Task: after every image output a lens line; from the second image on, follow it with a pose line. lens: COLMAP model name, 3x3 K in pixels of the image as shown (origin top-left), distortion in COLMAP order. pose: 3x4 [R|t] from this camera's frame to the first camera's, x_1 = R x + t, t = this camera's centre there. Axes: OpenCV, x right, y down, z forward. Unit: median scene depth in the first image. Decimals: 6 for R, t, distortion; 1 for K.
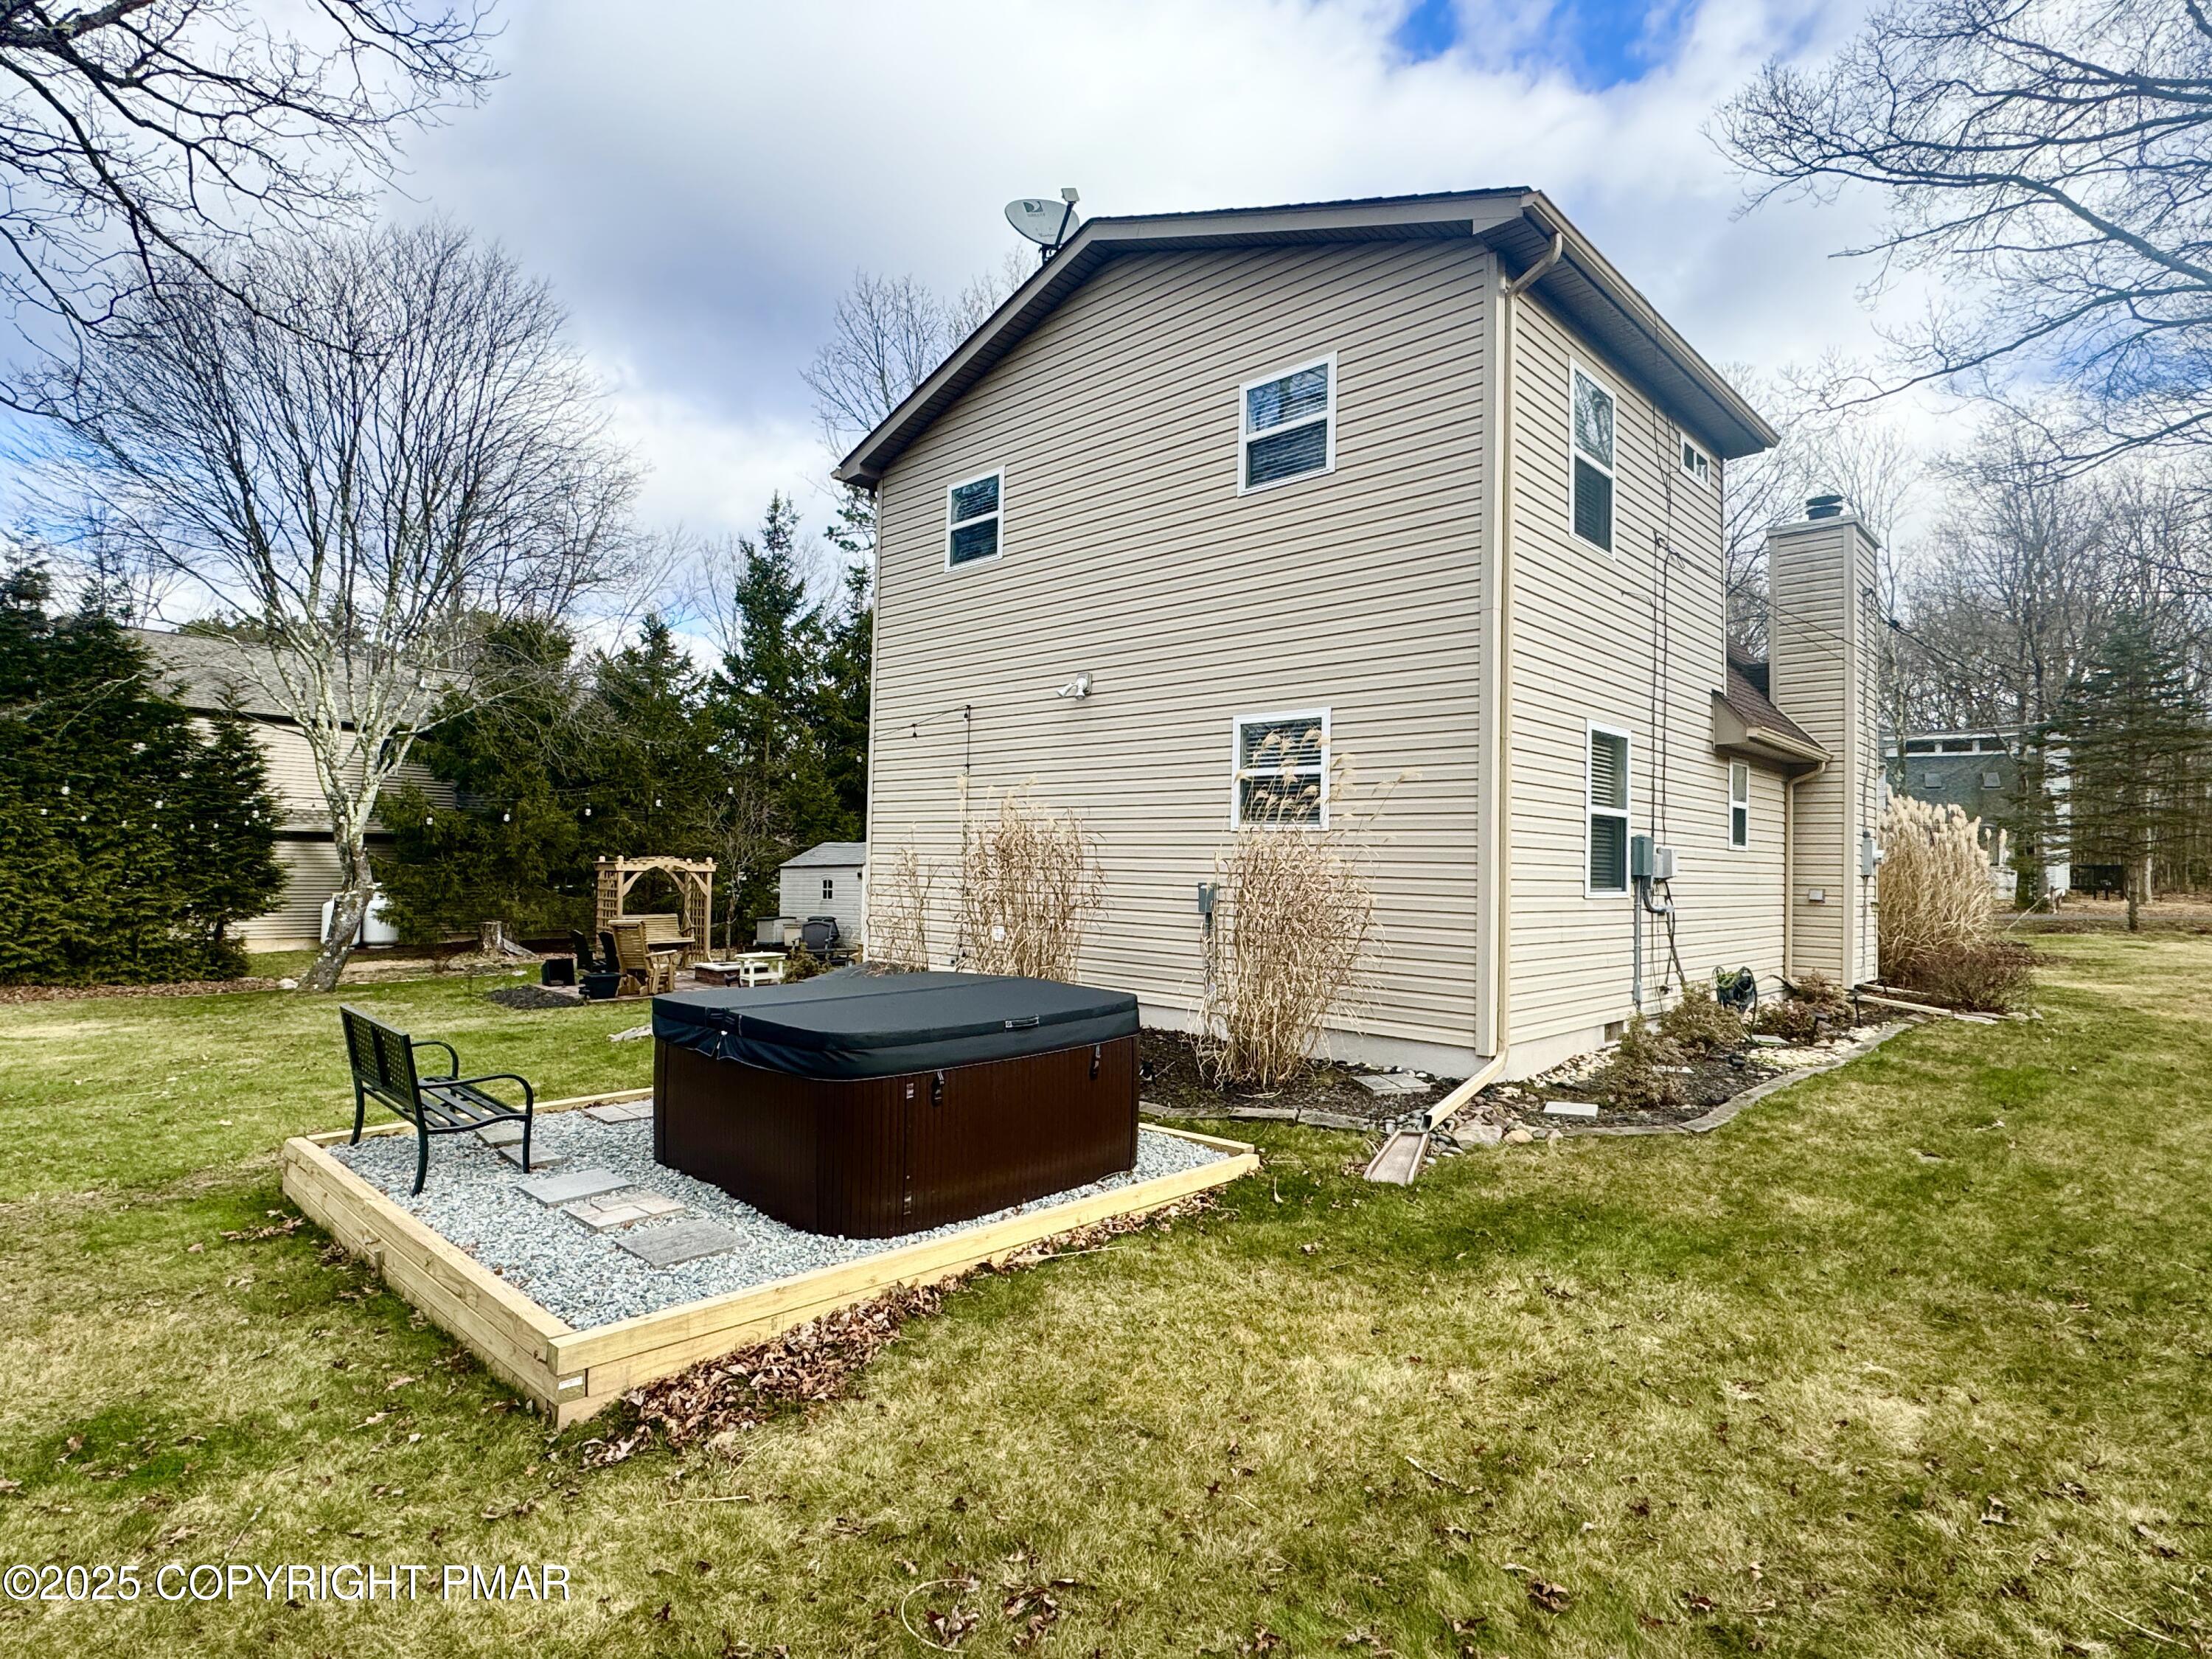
lens RADIAL K [[1152.5, 0, 1116.3], [0, 1152.5, 832.7], [0, 0, 1]] dist [-0.002740, -0.001346]
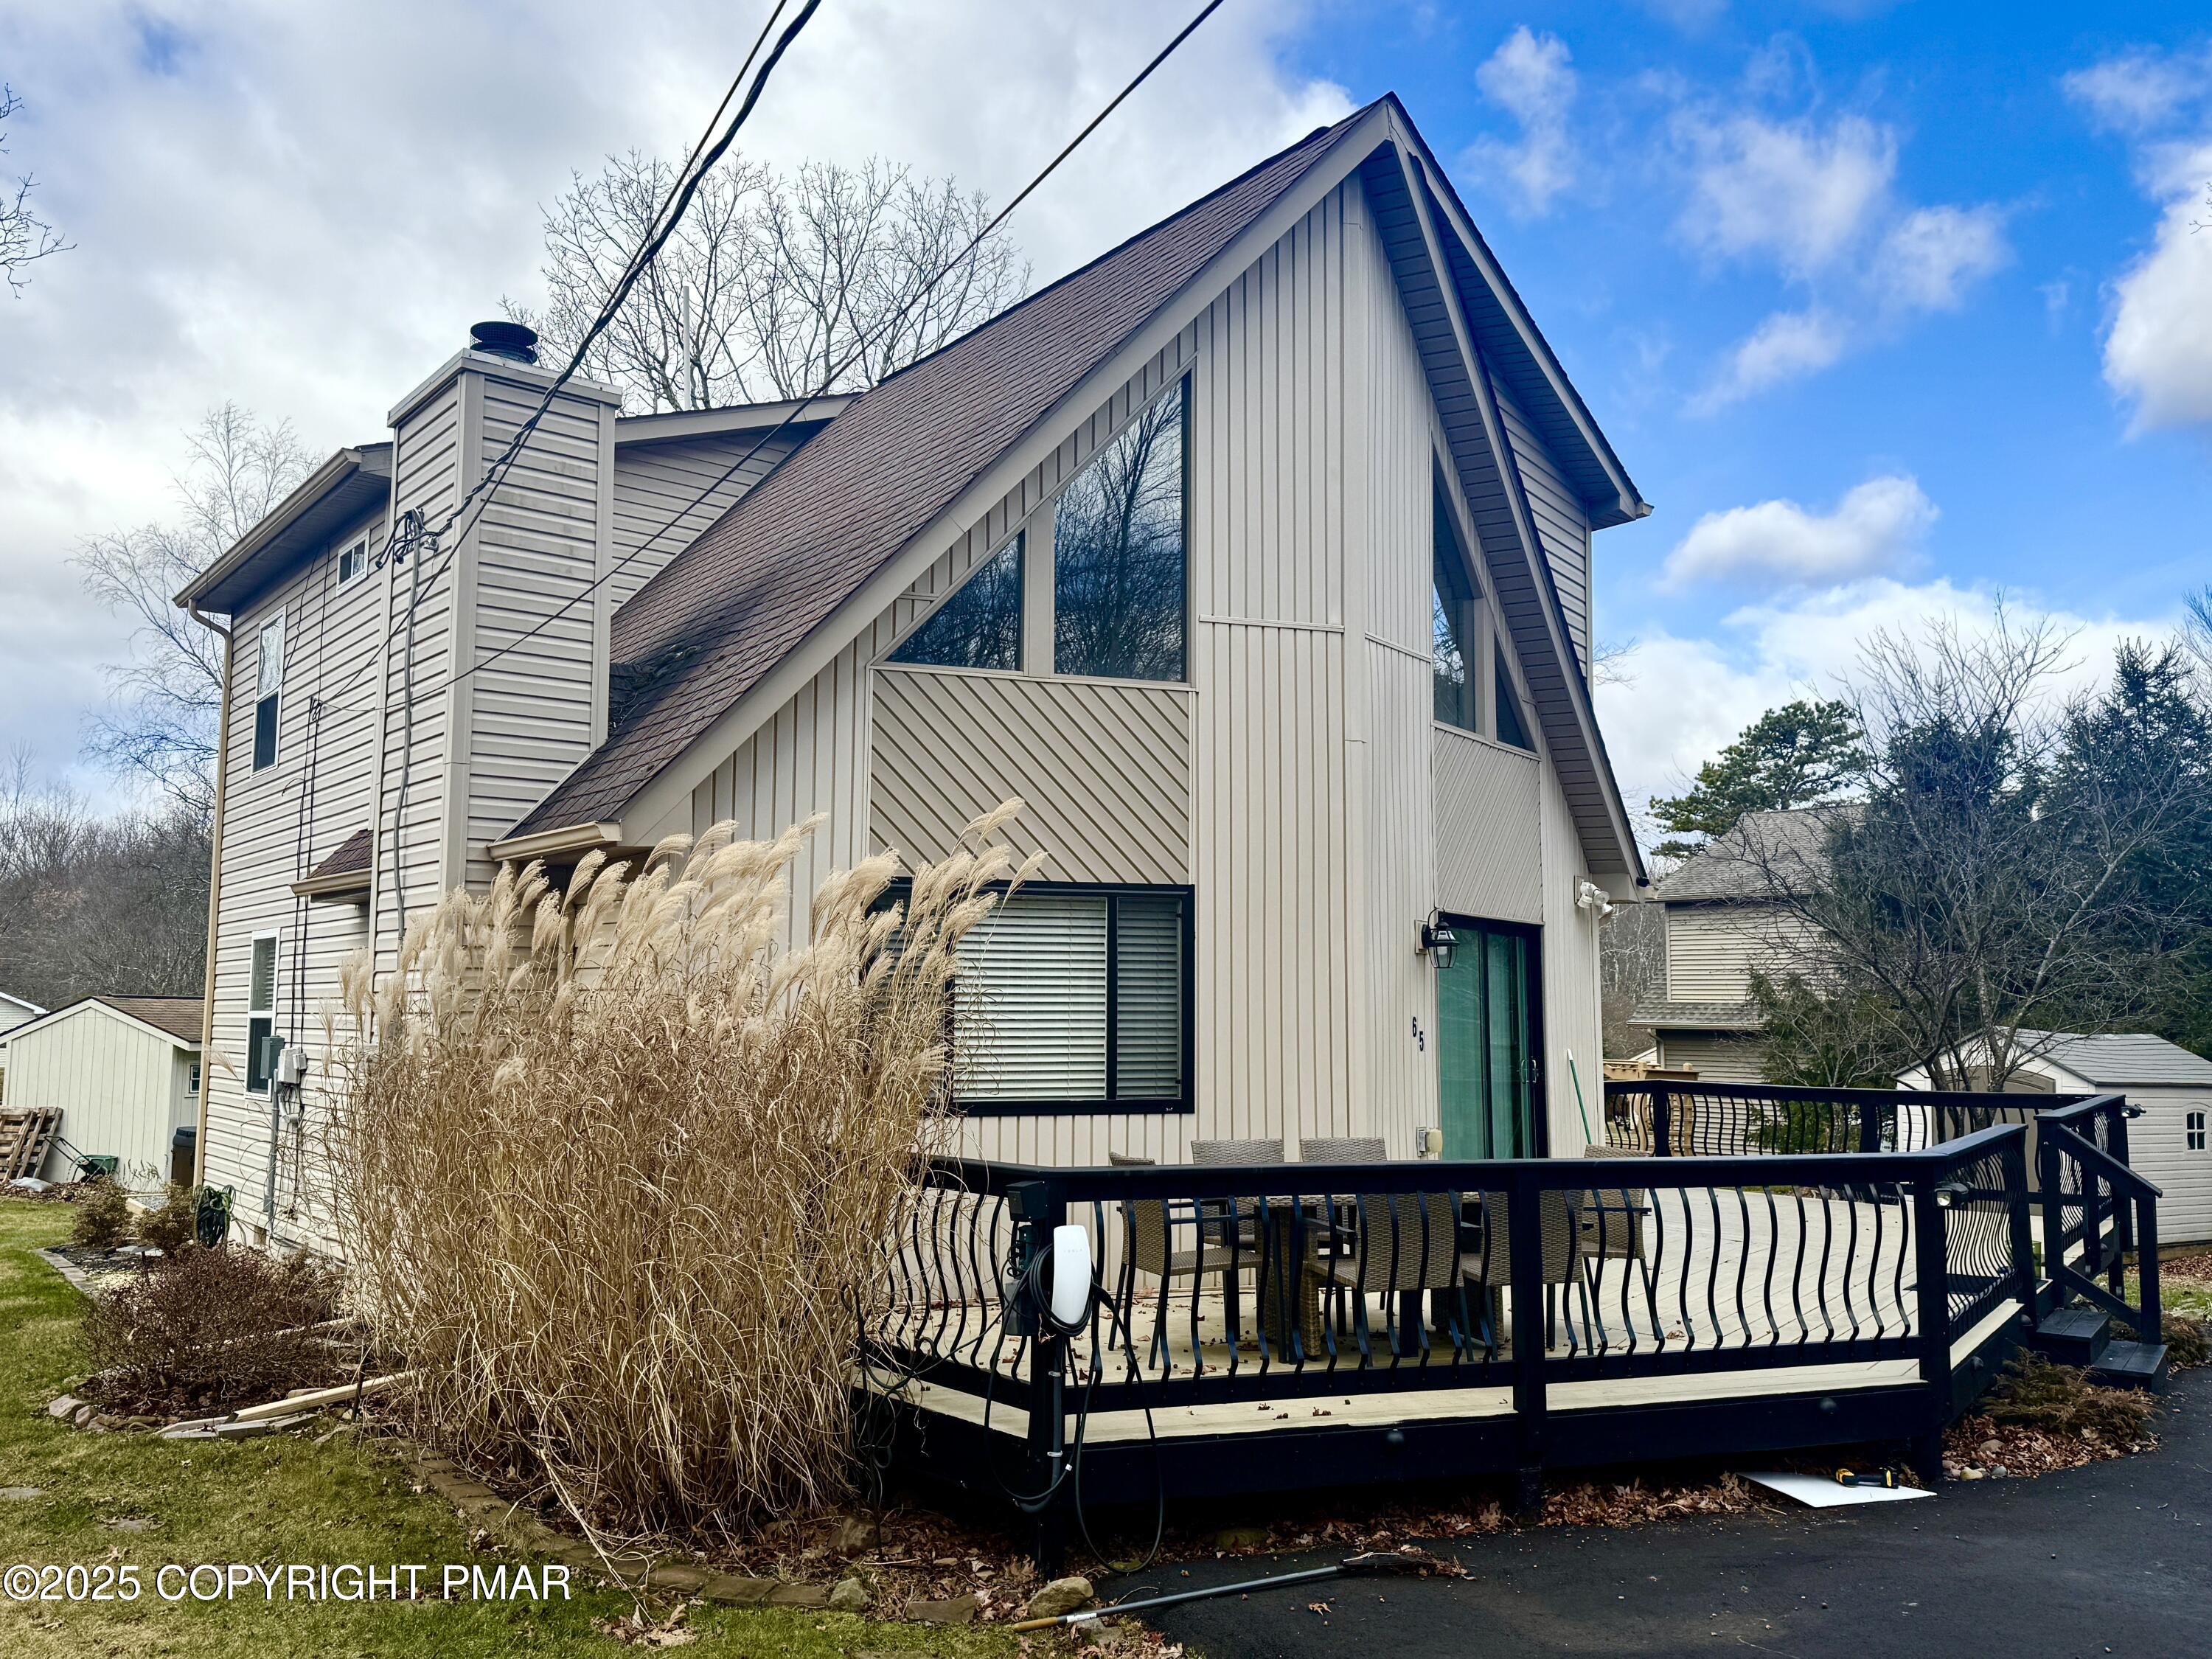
lens RADIAL K [[1821.1, 0, 1104.4], [0, 1821.1, 834.1], [0, 0, 1]] dist [0.030293, -0.016977]
pose [[-0.146906, -0.128164, -0.980812, 1.350553], [0.019540, 0.991001, -0.132422, 0.036851], [0.988957, -0.038619, -0.143080, 1.381140]]
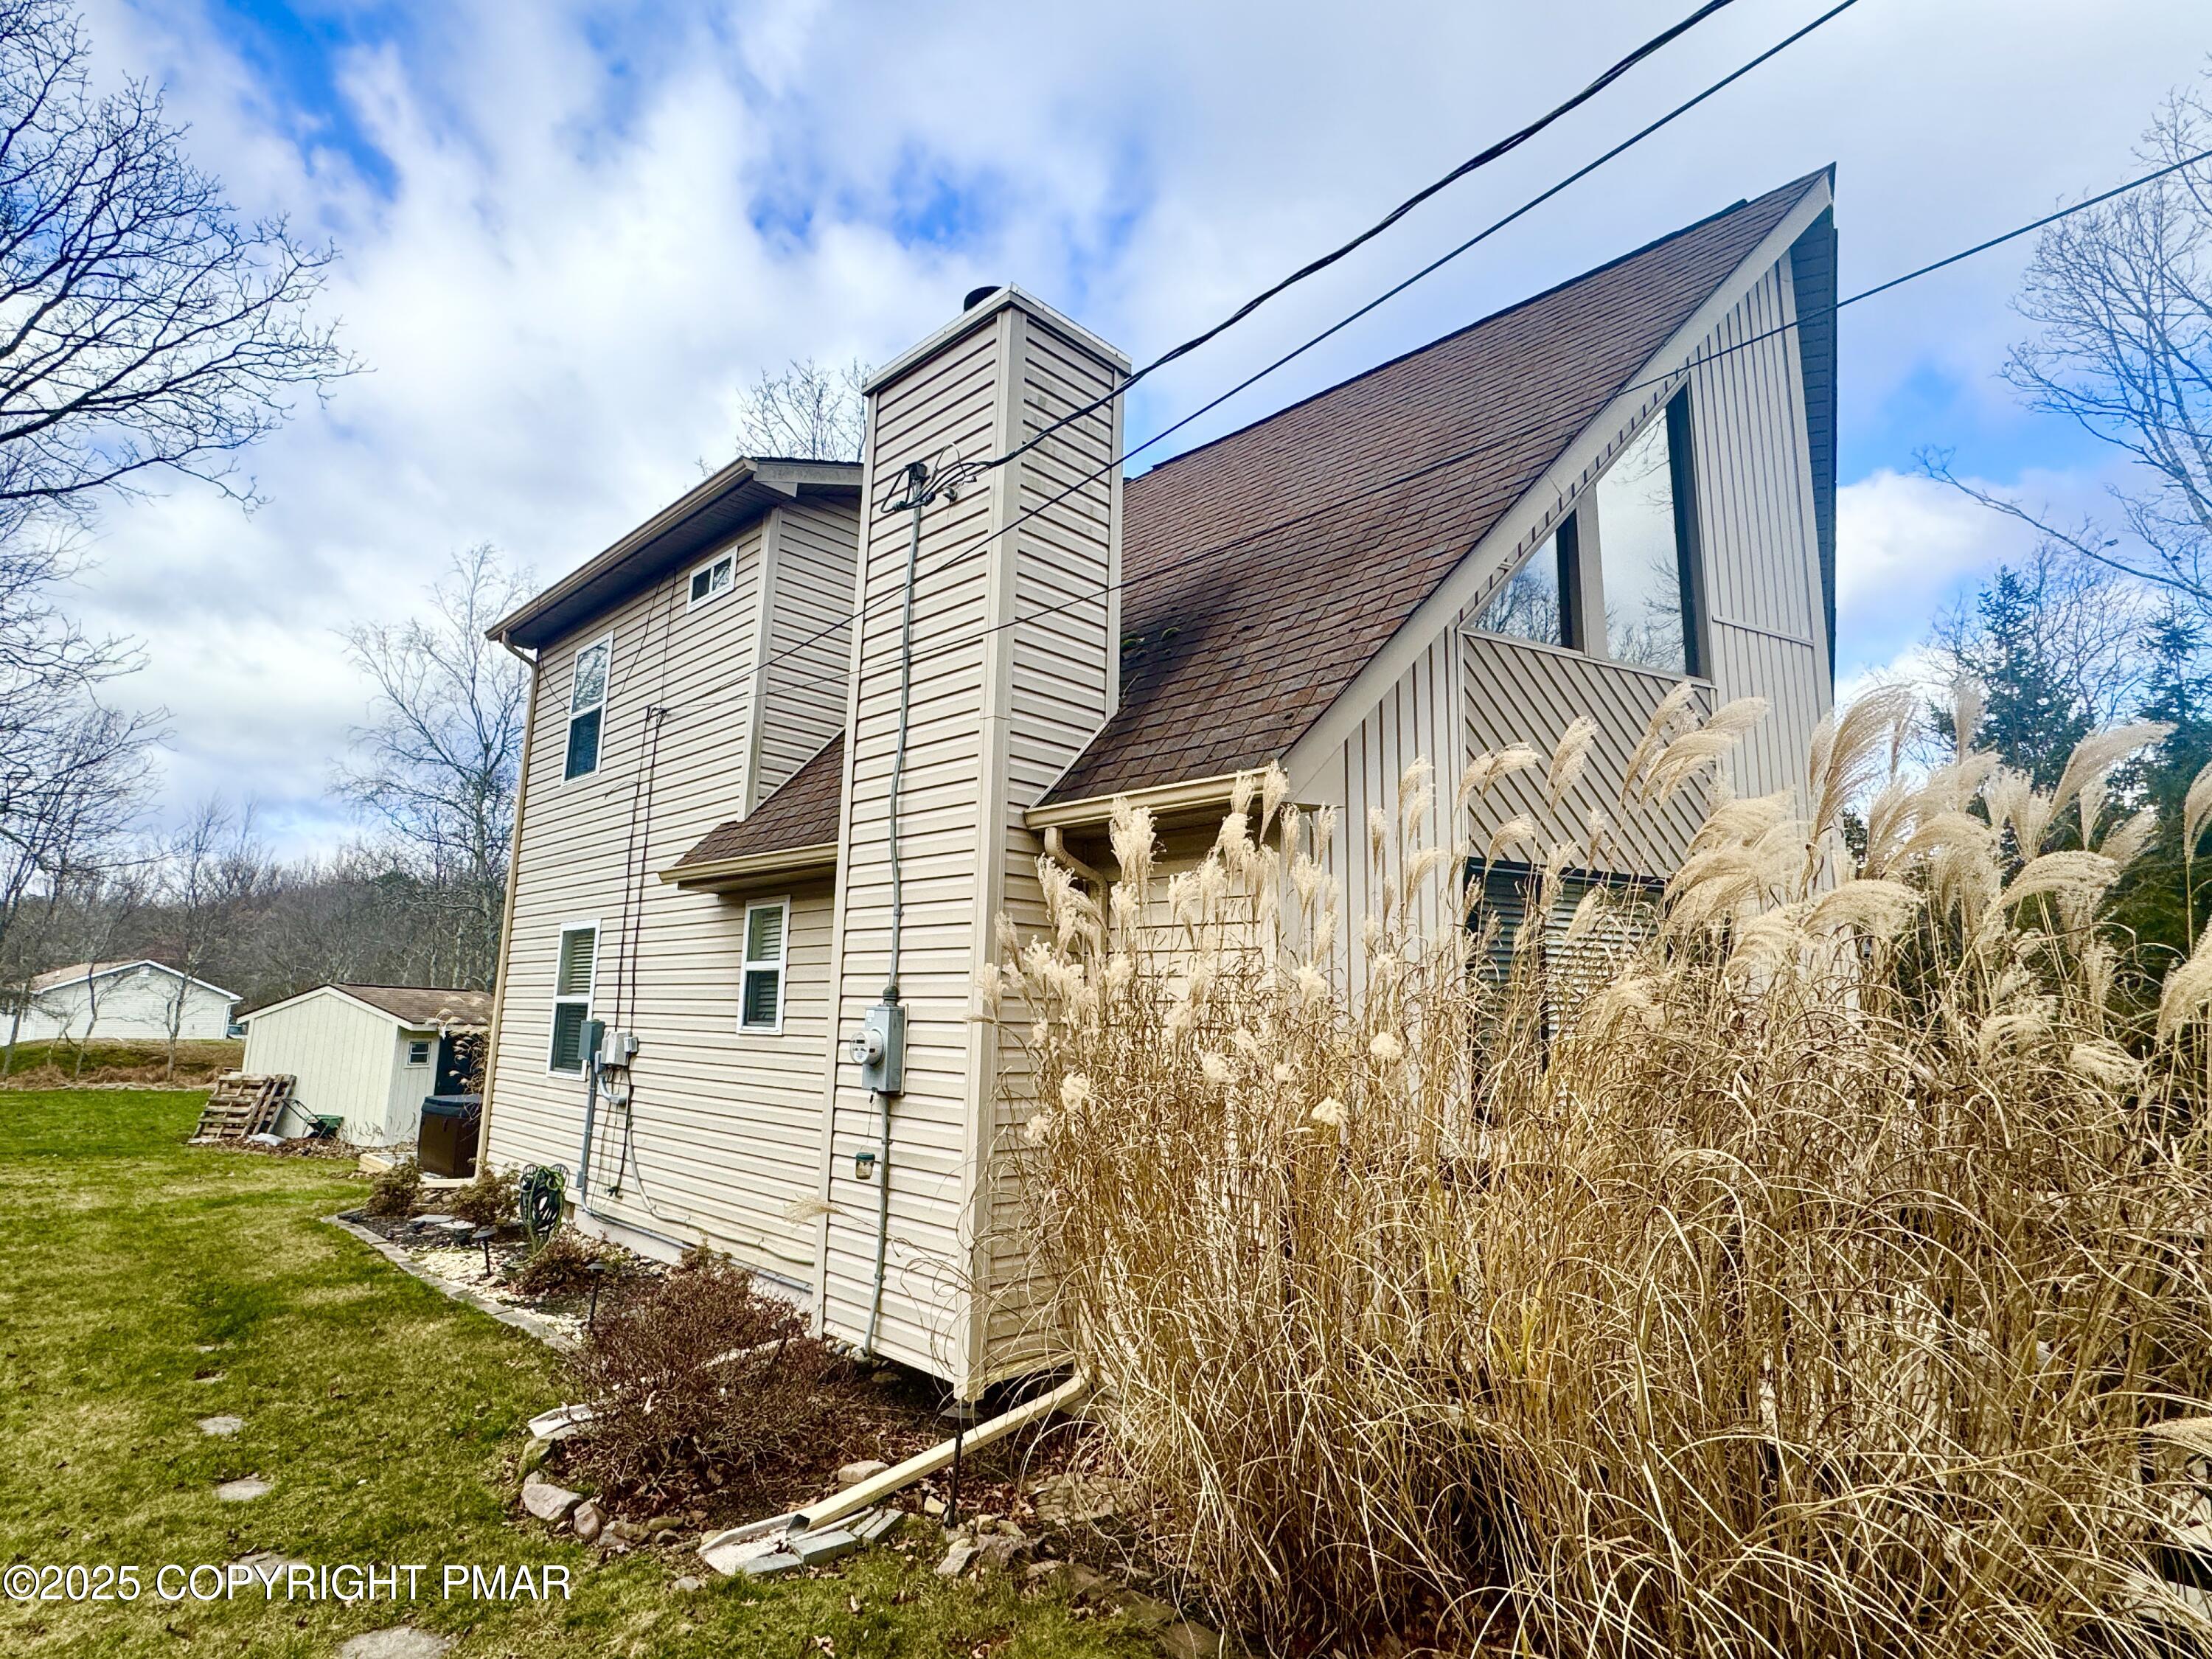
lens RADIAL K [[1152.5, 0, 1109.8], [0, 1152.5, 823.2], [0, 0, 1]] dist [-0.002740, -0.001346]
pose [[-0.012651, -0.195651, -0.980592, 1.075663], [0.009421, 0.980604, -0.195775, 0.025738], [0.999876, -0.011715, -0.010563, 1.066788]]
